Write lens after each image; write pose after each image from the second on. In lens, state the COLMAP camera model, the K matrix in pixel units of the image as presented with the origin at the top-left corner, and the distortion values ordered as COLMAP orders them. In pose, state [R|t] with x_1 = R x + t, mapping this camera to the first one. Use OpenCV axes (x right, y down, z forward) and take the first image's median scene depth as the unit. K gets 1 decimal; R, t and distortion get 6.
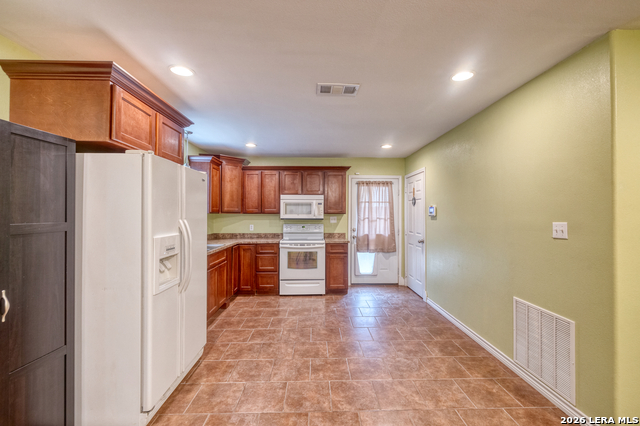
lens RADIAL K [[262.1, 0, 319.3], [0, 262.1, 213.3], [0, 0, 1]] dist [0.004046, -0.000097]
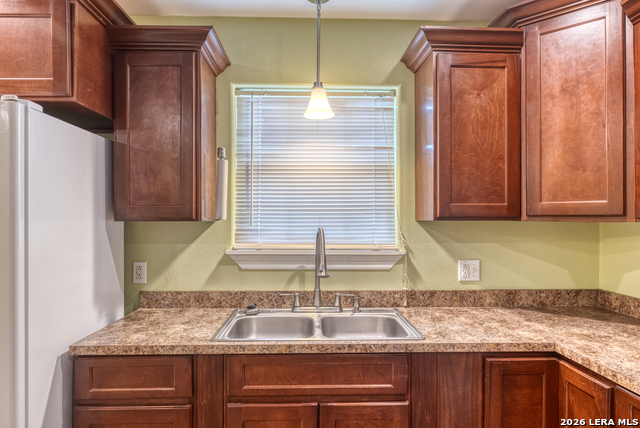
lens RADIAL K [[409.7, 0, 318.5], [0, 409.7, 220.0], [0, 0, 1]] dist [0.006749, -0.000325]
pose [[0.005737, -0.000047, -0.999984, 0.048007], [0.006734, 0.999977, -0.000008, -0.001688], [0.999961, -0.006734, 0.005737, 0.718756]]
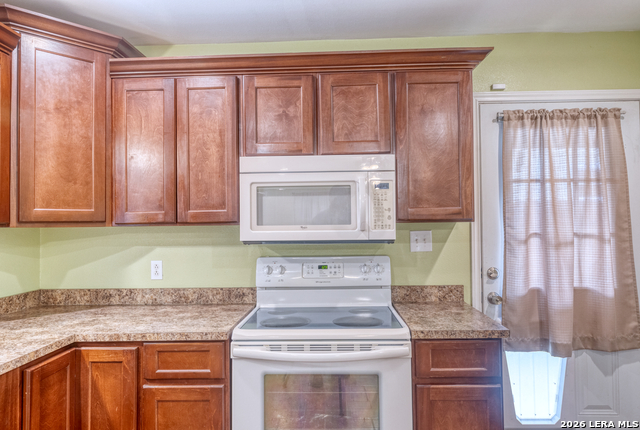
lens RADIAL K [[410.3, 0, 319.0], [0, 410.3, 214.6], [0, 0, 1]] dist [-0.000231, 0.001213]
pose [[0.997532, -0.015726, -0.068436, -0.033514], [0.014756, 0.999784, -0.014654, -0.001446], [0.068652, 0.013608, 0.997548, 0.551141]]
